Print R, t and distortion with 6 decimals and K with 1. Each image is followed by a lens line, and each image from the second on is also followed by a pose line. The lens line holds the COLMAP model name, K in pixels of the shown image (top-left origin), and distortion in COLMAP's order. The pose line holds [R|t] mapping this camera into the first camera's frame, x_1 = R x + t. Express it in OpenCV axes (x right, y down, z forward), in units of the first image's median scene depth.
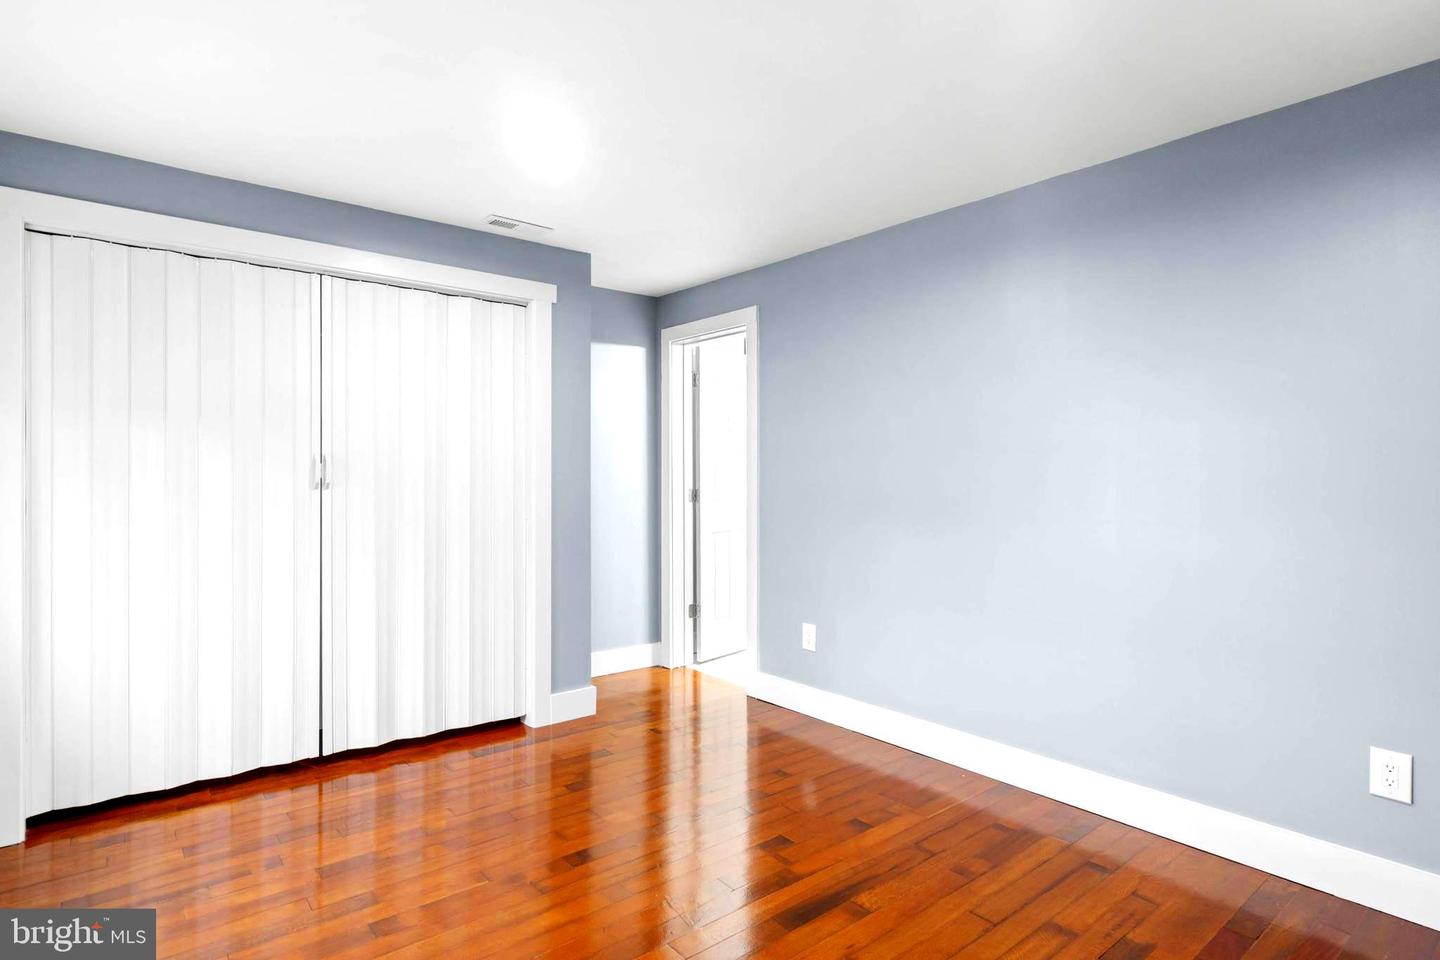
lens RADIAL K [[761.6, 0, 724.7], [0, 761.6, 476.9], [0, 0, 1]] dist [0.009361, -0.000131]
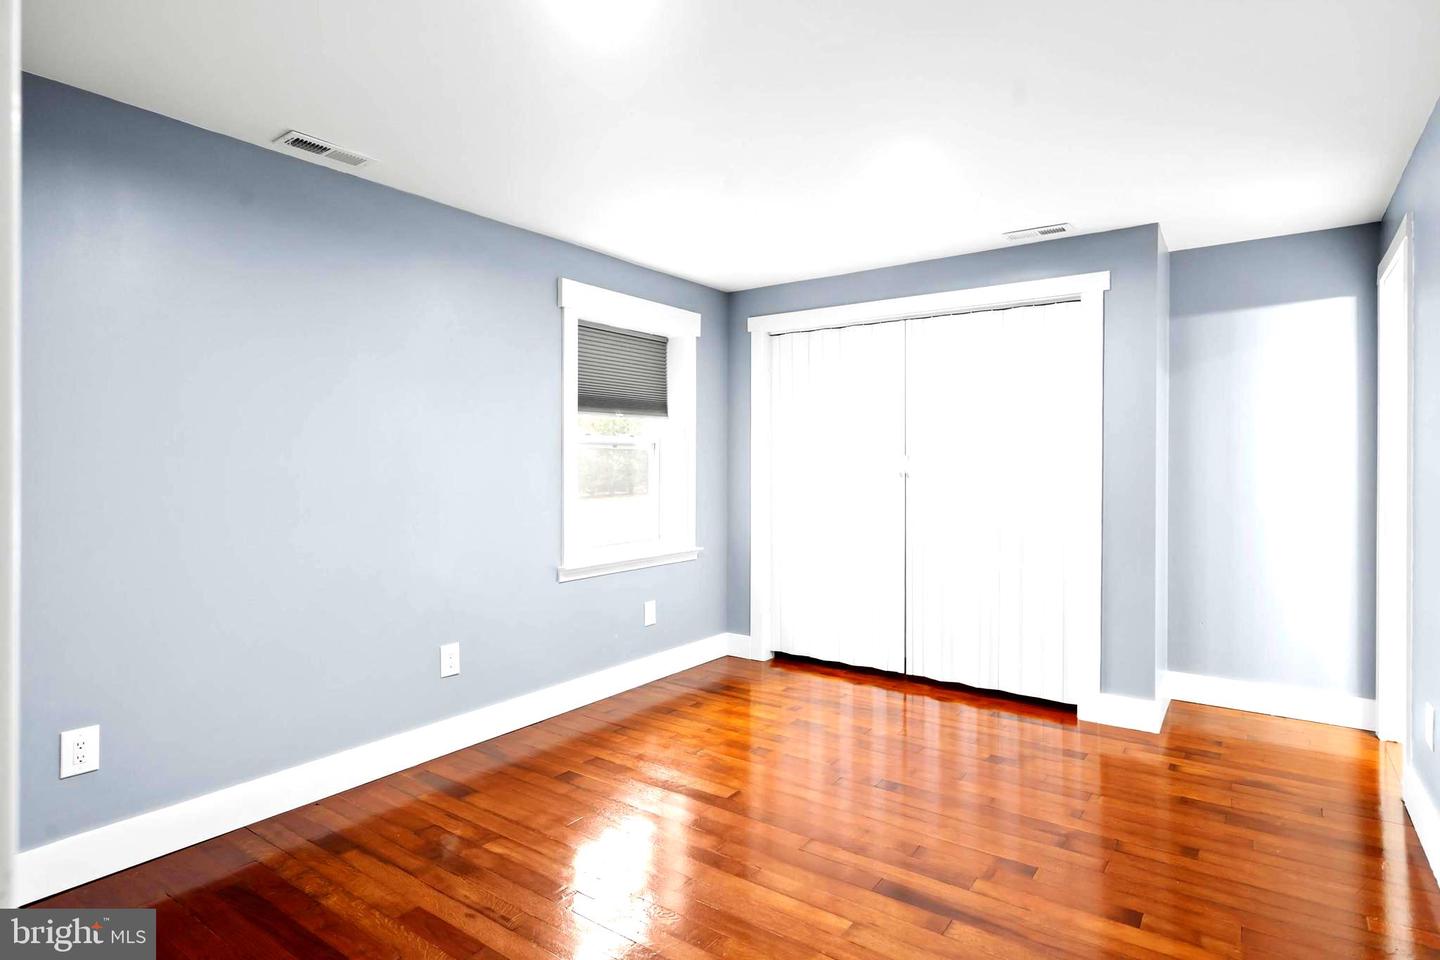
lens RADIAL K [[761.6, 0, 725.9], [0, 761.6, 474.9], [0, 0, 1]] dist [0.009361, -0.000131]
pose [[0.262247, 0.012368, -0.964922, 0.620801], [-0.000027, 0.999918, 0.012809, -0.006804], [0.965001, -0.003333, 0.262225, 0.298590]]
